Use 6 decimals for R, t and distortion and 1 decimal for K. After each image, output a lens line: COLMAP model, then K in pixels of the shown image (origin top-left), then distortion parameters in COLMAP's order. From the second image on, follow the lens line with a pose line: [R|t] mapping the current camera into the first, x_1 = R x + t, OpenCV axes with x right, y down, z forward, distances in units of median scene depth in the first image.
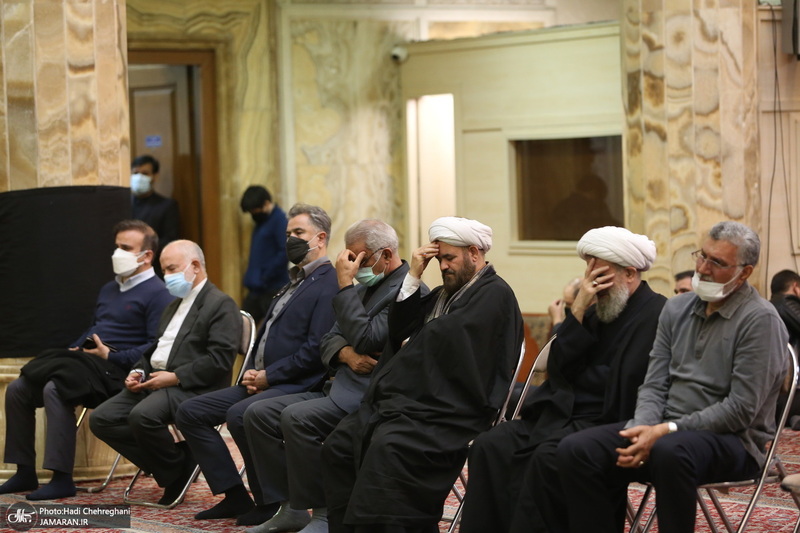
lens RADIAL K [[3010.0, 0, 400.0], [0, 3010.0, 266.5], [0, 0, 1]] dist [-0.016021, 70.257426]
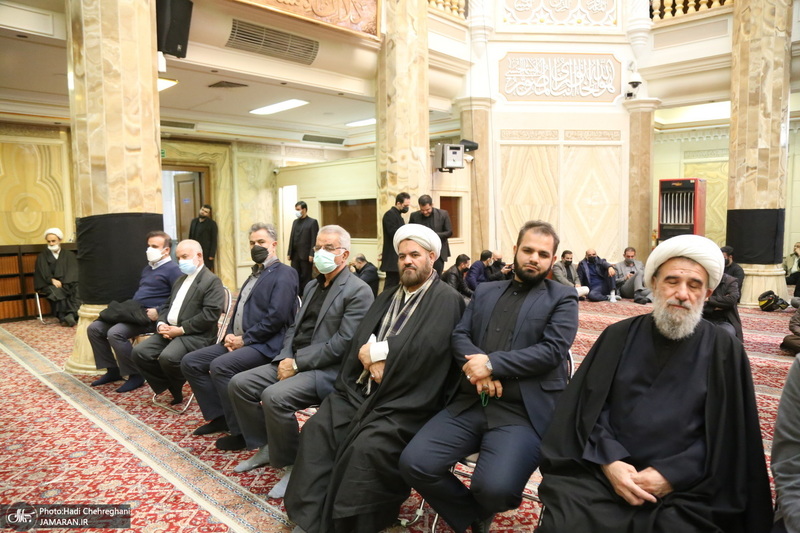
lens RADIAL K [[593.5, 0, 400.0], [0, 593.5, 266.5], [0, 0, 1]] dist [-0.007584, 0.000431]
pose [[0.970158, -0.009222, 0.242299, -0.034173], [-0.002982, 0.998747, 0.049956, -0.012077], [-0.242456, -0.049188, 0.968915, 0.603486]]
